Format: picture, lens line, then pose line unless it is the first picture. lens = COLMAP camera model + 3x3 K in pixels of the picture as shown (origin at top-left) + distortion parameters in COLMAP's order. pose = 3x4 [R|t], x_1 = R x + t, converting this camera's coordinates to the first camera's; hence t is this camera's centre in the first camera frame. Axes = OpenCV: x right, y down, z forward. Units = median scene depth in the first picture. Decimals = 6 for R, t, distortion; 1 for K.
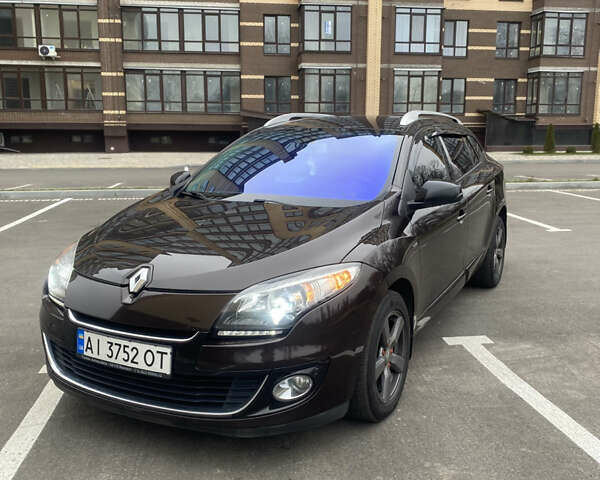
lens RADIAL K [[581.6, 0, 288.8], [0, 581.6, 238.6], [0, 0, 1]] dist [0.021014, -0.010248]
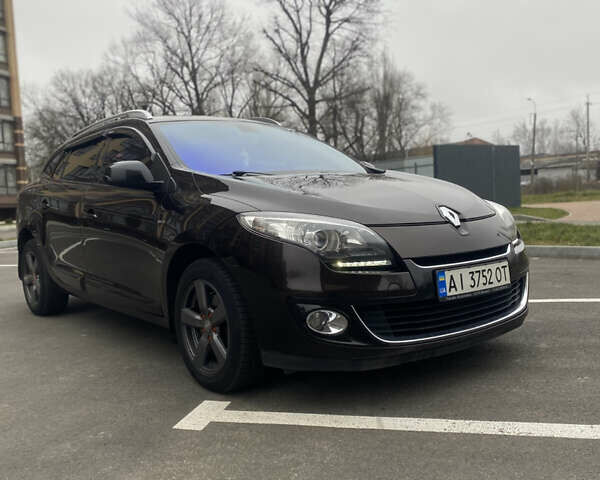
lens RADIAL K [[587.0, 0, 279.6], [0, 587.0, 240.5], [0, 0, 1]] dist [0.049828, -0.027222]
pose [[0.420186, -0.078098, 0.904071, -0.653216], [0.193679, 0.981051, -0.005268, 0.028853], [-0.886528, 0.177313, 0.427350, 0.394843]]
